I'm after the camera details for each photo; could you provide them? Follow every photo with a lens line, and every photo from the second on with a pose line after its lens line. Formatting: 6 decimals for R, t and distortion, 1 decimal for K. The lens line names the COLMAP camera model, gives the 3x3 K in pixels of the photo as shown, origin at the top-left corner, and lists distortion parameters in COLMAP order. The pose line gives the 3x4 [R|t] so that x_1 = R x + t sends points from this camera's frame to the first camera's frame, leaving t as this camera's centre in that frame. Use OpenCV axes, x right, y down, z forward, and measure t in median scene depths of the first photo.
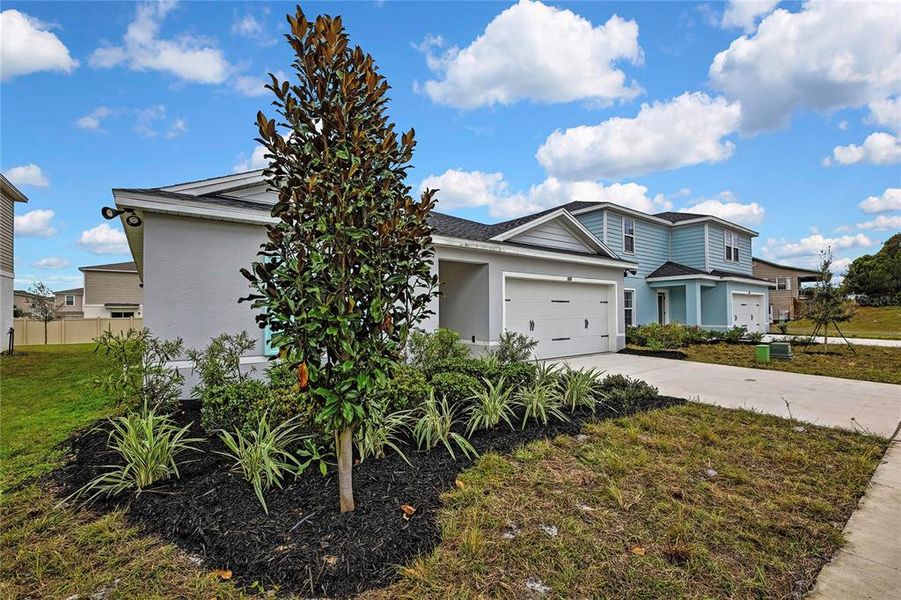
lens RADIAL K [[386.1, 0, 445.9], [0, 386.1, 302.7], [0, 0, 1]] dist [-0.002764, 0.001383]
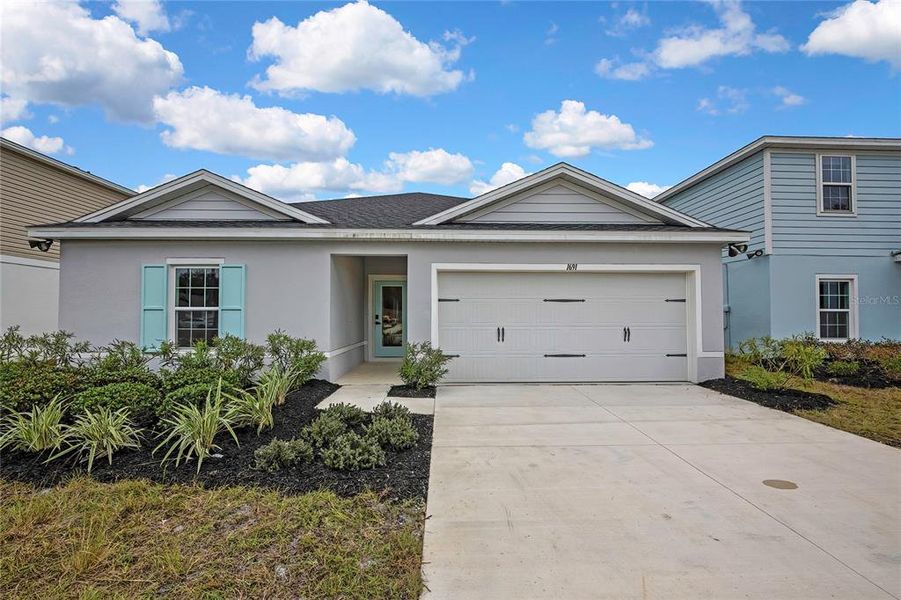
lens RADIAL K [[386.1, 0, 452.9], [0, 386.1, 304.5], [0, 0, 1]] dist [-0.002764, 0.001383]
pose [[0.825952, -0.015966, -0.563514, 0.622642], [0.012667, 0.999872, -0.009764, 0.009521], [0.563598, 0.000927, 0.826048, 0.386490]]
